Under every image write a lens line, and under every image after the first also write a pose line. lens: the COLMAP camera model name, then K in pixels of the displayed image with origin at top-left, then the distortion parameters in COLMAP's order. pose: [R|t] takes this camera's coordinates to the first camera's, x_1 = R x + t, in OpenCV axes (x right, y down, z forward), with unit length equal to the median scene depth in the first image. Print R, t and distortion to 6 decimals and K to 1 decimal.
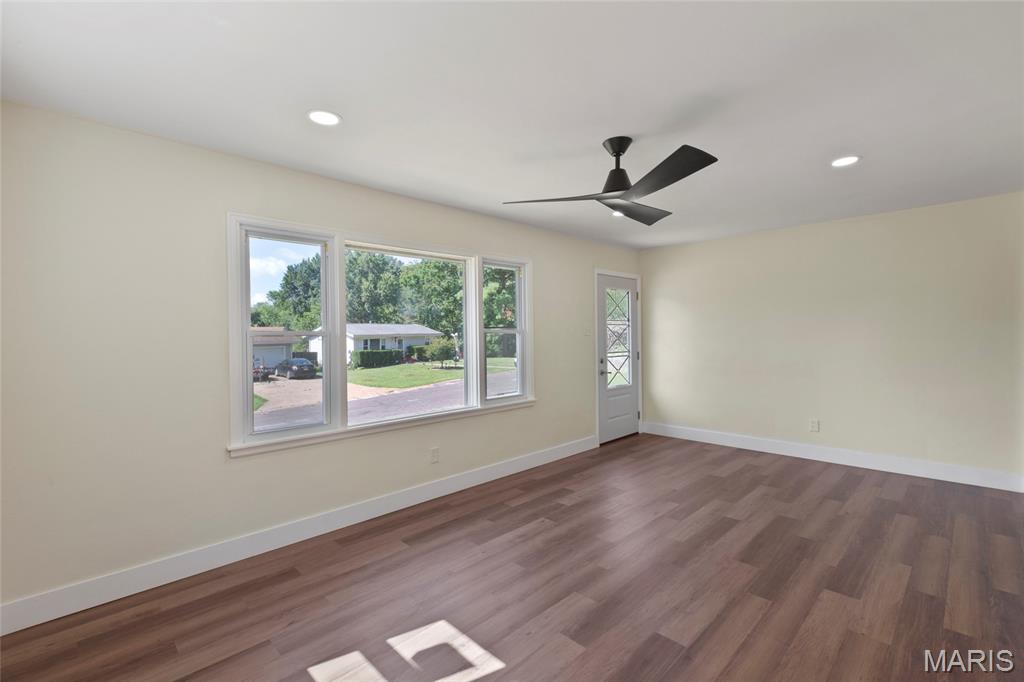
lens RADIAL K [[453.9, 0, 512.3], [0, 453.9, 338.2], [0, 0, 1]] dist [0.004389, 0.000550]
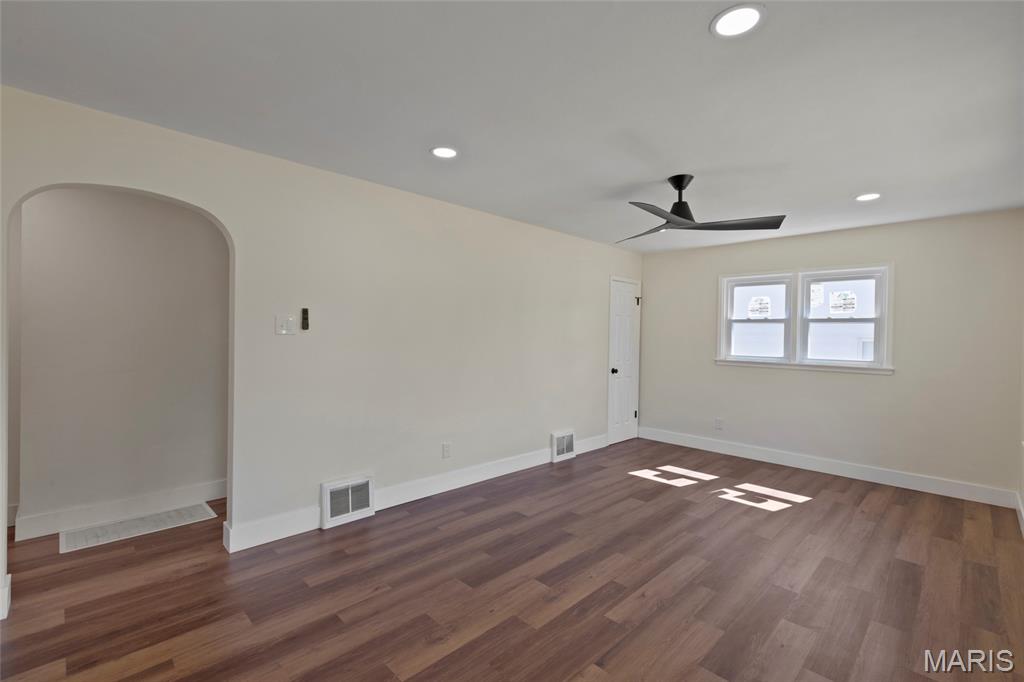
lens RADIAL K [[453.9, 0, 511.8], [0, 453.9, 339.7], [0, 0, 1]] dist [0.004389, 0.000550]
pose [[-0.999967, -0.006350, -0.005107, 0.667219], [-0.006458, 0.999747, 0.021528, -0.029251], [0.004969, 0.021560, -0.999755, 2.151448]]
